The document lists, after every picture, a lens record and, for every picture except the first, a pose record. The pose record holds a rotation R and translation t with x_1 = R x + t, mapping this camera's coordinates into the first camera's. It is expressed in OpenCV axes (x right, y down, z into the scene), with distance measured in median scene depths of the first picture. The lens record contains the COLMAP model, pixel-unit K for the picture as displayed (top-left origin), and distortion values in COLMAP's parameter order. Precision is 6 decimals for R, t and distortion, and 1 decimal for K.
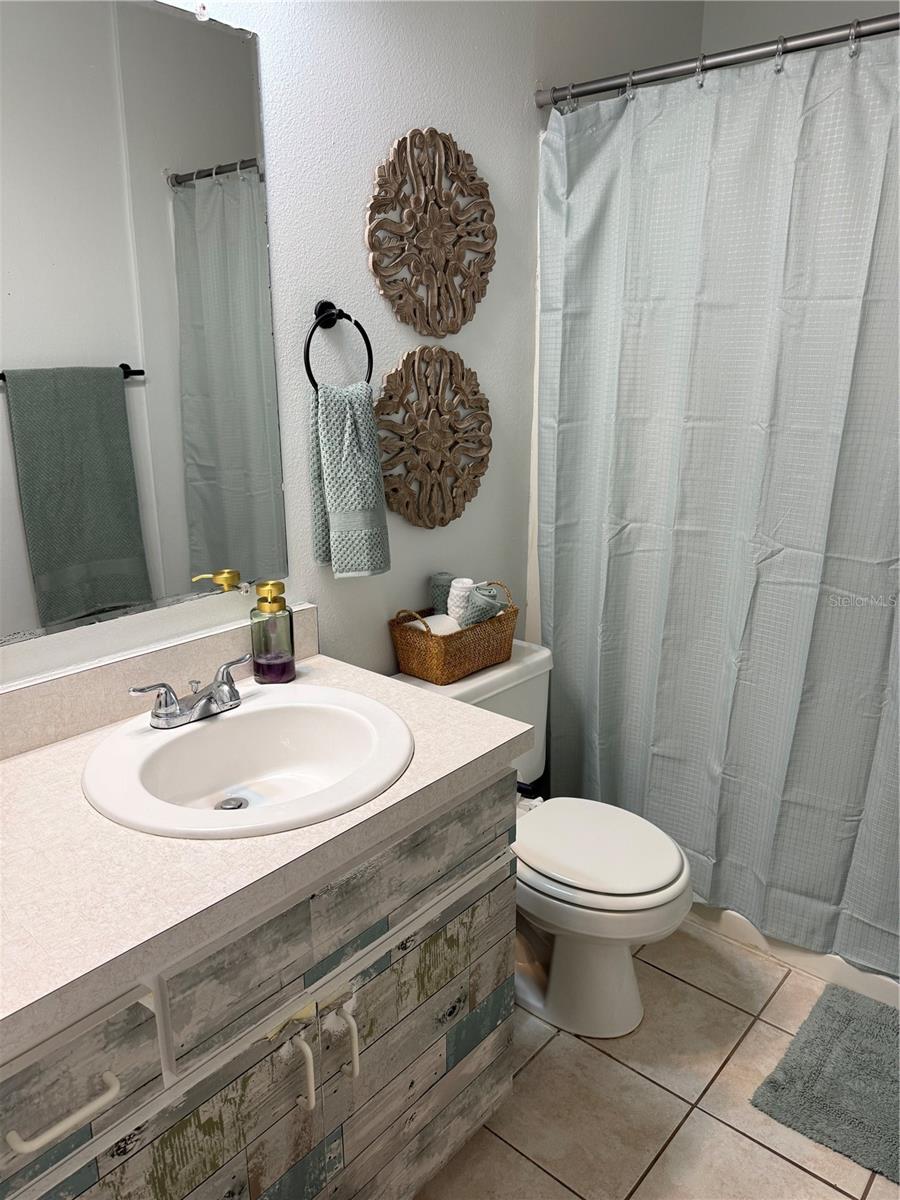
lens RADIAL K [[837.2, 0, 450.5], [0, 837.2, 623.3], [0, 0, 1]] dist [0.101091, -0.137014]
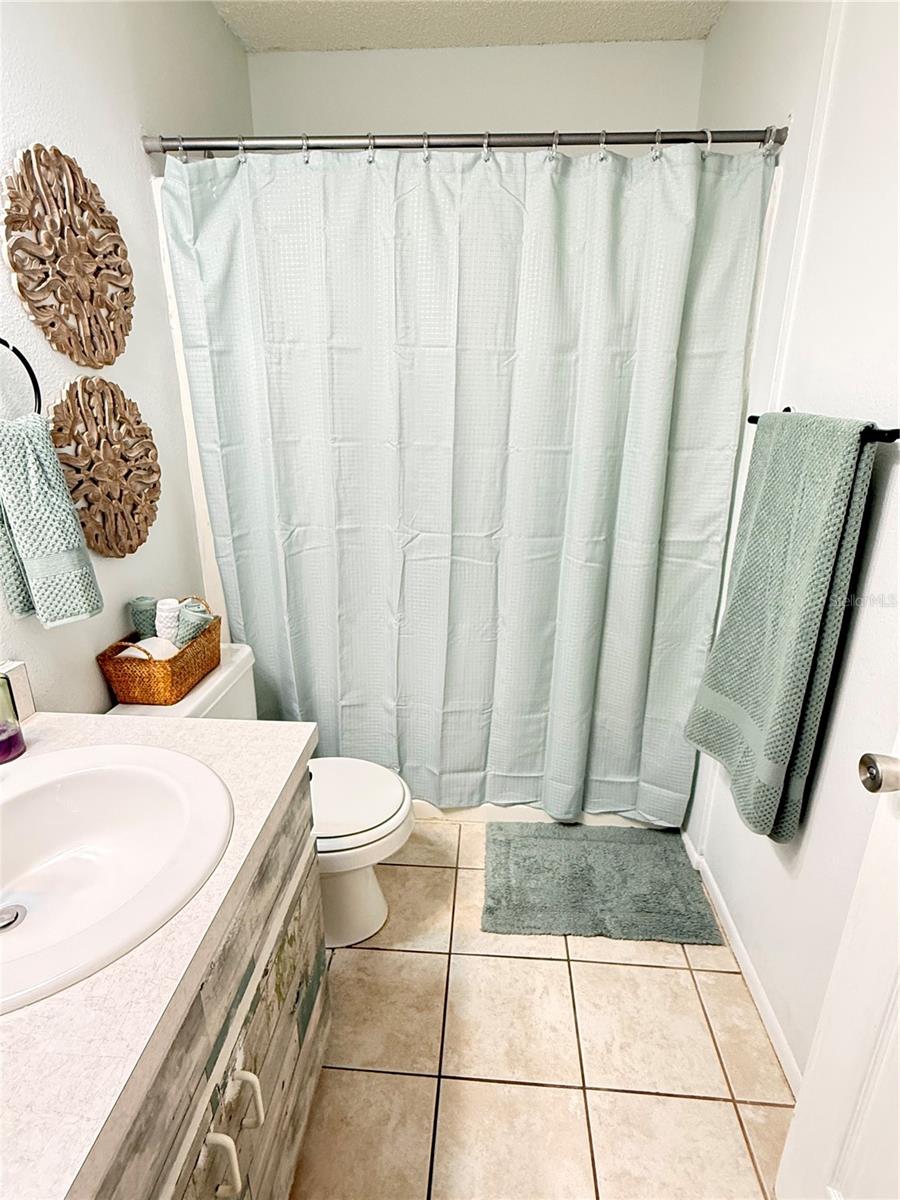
lens RADIAL K [[615.4, 0, 450.3], [0, 615.4, 605.5], [0, 0, 1]] dist [-0.000272, 0.009639]
pose [[0.800551, -0.194593, 0.566790, -0.143687], [0.176812, 0.980404, 0.086862, -0.051922], [-0.572586, 0.030678, 0.819270, 0.170068]]
